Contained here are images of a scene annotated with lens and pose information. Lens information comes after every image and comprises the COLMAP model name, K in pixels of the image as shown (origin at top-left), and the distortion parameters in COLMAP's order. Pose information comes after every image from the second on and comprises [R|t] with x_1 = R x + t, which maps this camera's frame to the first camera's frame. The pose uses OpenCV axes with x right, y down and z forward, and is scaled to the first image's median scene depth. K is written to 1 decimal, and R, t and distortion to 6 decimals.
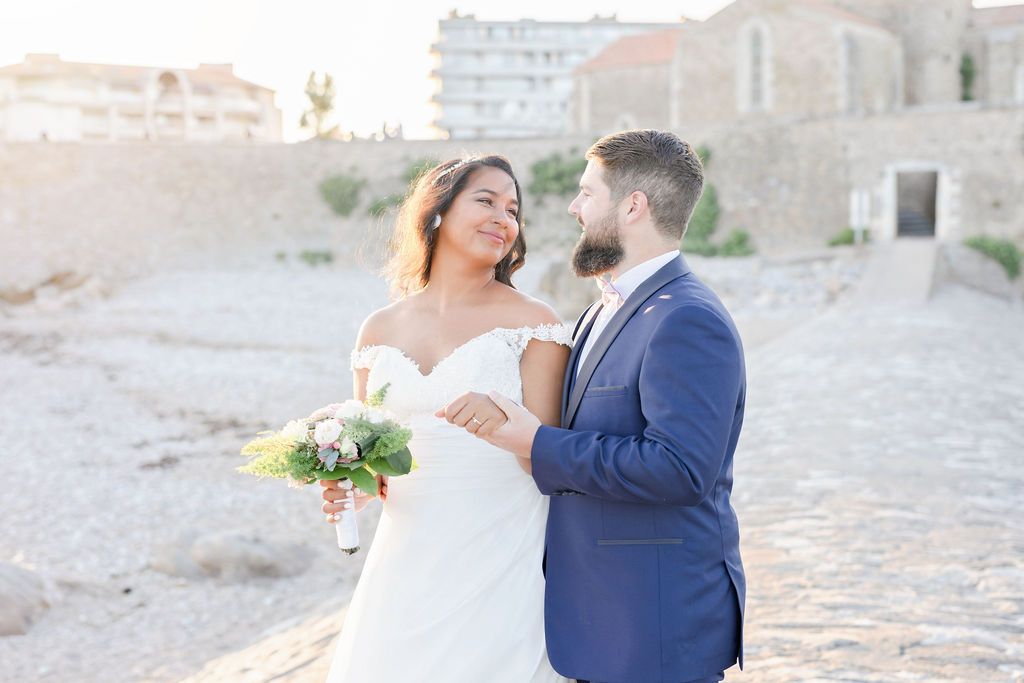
lens RADIAL K [[1413.2, 0, 514.2], [0, 1413.2, 376.8], [0, 0, 1]] dist [-0.009138, 0.057343]
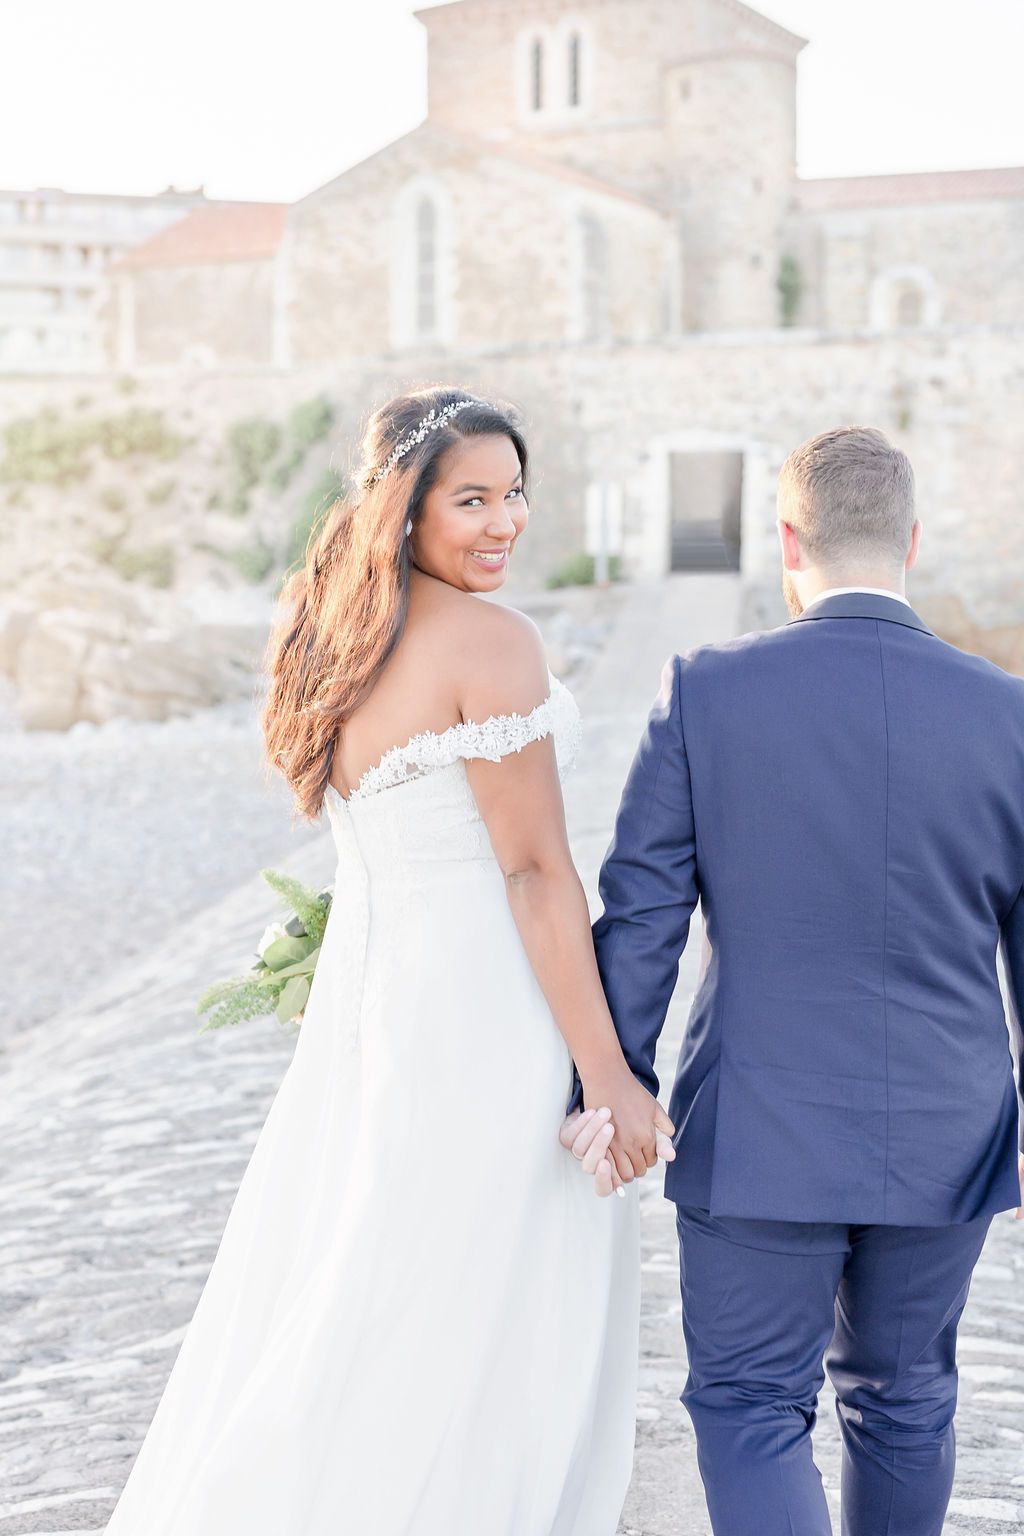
lens RADIAL K [[2342.7, 0, 406.1], [0, 2342.7, 768.1], [0, 0, 1]] dist [-0.006020, -0.080483]
pose [[0.988547, 0.001714, 0.150902, 0.033988], [0.000221, 0.999918, -0.012805, -0.012094], [-0.150911, 0.012692, 0.988466, 0.124005]]
